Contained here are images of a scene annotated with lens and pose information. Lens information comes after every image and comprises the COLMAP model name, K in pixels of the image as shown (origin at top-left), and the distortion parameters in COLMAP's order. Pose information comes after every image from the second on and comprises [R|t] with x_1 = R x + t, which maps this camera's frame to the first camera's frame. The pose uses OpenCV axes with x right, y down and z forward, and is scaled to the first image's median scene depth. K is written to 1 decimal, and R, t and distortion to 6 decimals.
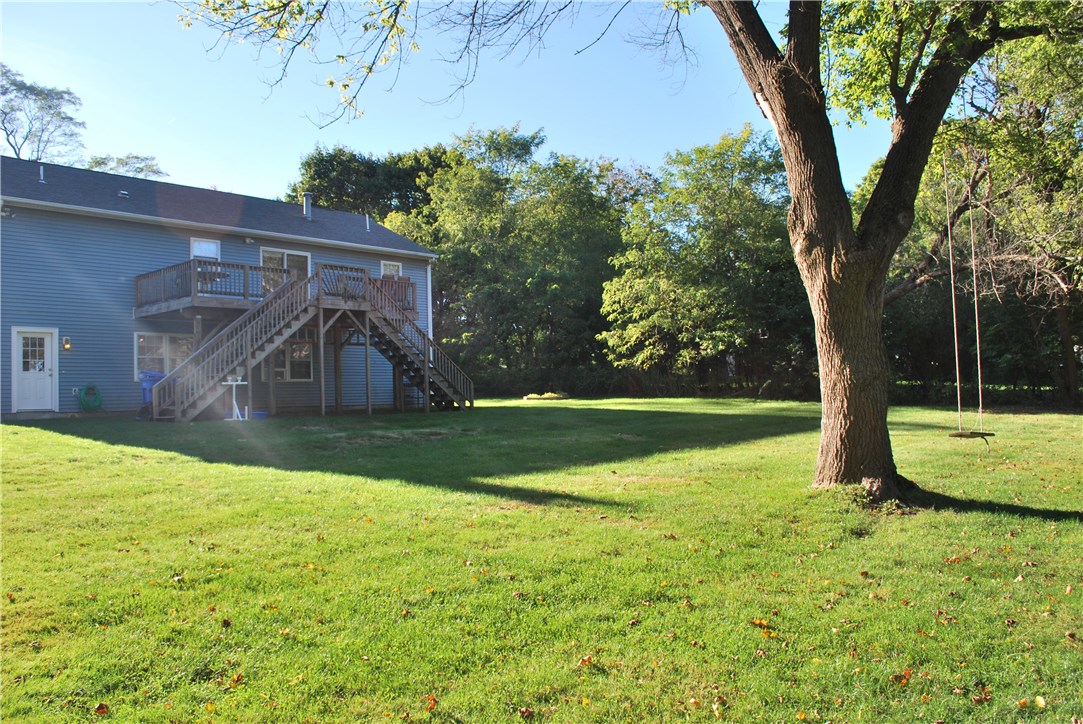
lens RADIAL K [[855.4, 0, 541.5], [0, 855.4, 362.0], [0, 0, 1]] dist [-0.082567, 0.012527]
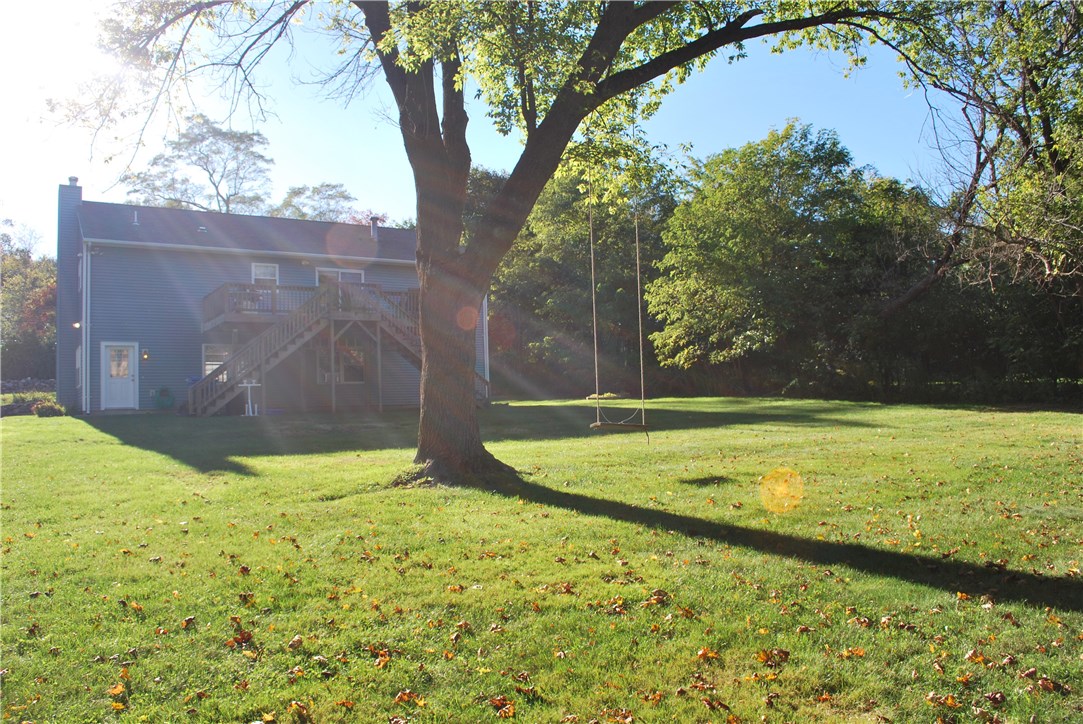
lens RADIAL K [[855.4, 0, 541.5], [0, 855.4, 362.0], [0, 0, 1]] dist [-0.082567, 0.012527]
pose [[0.961081, -0.015437, -0.275836, 0.321103], [0.014556, 0.999880, -0.005243, 0.004020], [0.275884, 0.001024, 0.961190, -0.035876]]
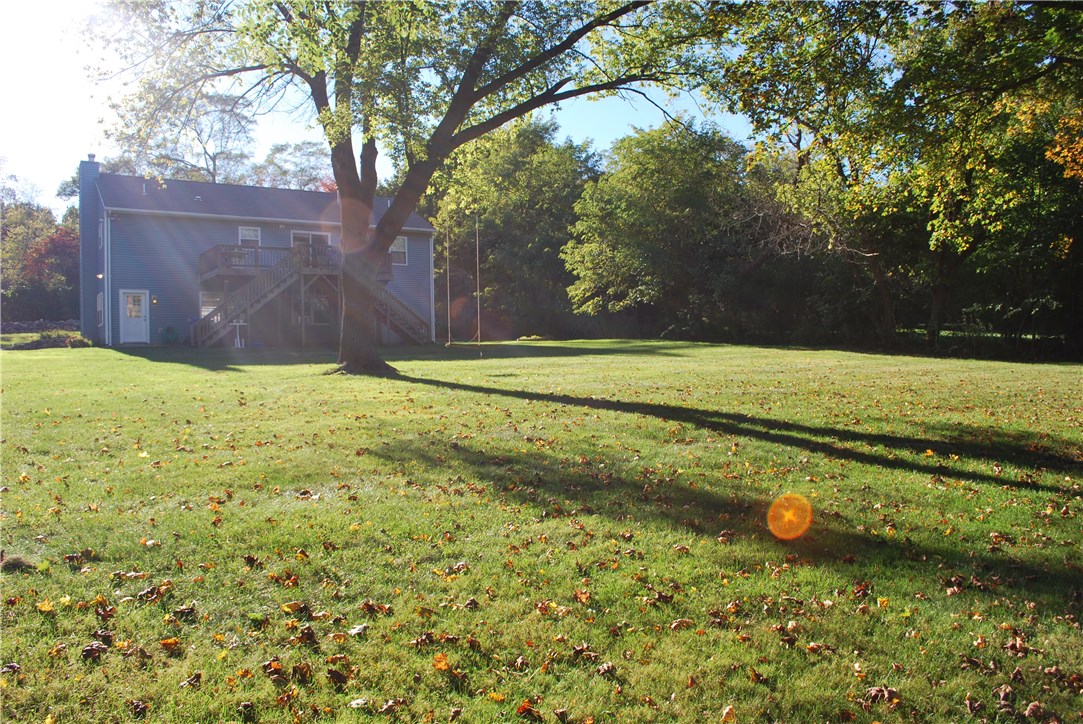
lens RADIAL K [[855.4, 0, 541.5], [0, 855.4, 362.0], [0, 0, 1]] dist [-0.082567, 0.012527]
pose [[0.965499, 0.011329, -0.260159, 0.510150], [0.002921, 0.998519, 0.054322, 0.010242], [0.260389, -0.053208, 0.964036, -0.316224]]
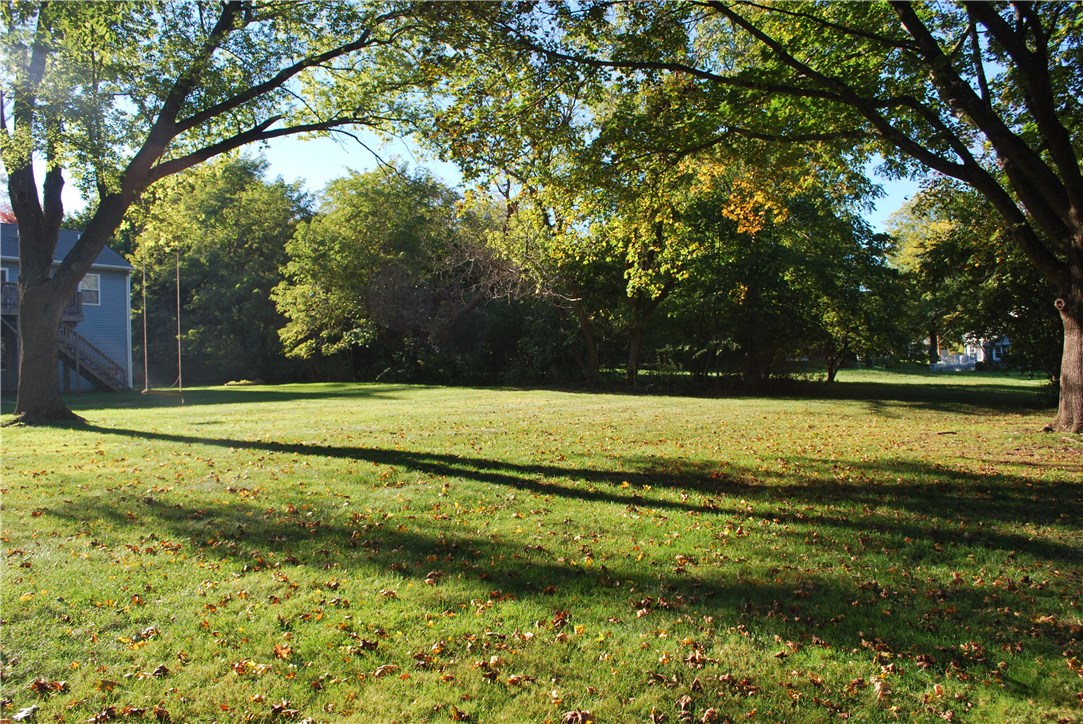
lens RADIAL K [[855.4, 0, 541.5], [0, 855.4, 362.0], [0, 0, 1]] dist [-0.082567, 0.012527]
pose [[0.997876, -0.008637, 0.064564, 0.514073], [0.008230, 0.999945, 0.006560, 0.009872], [-0.064617, -0.006015, 0.997892, -0.317143]]
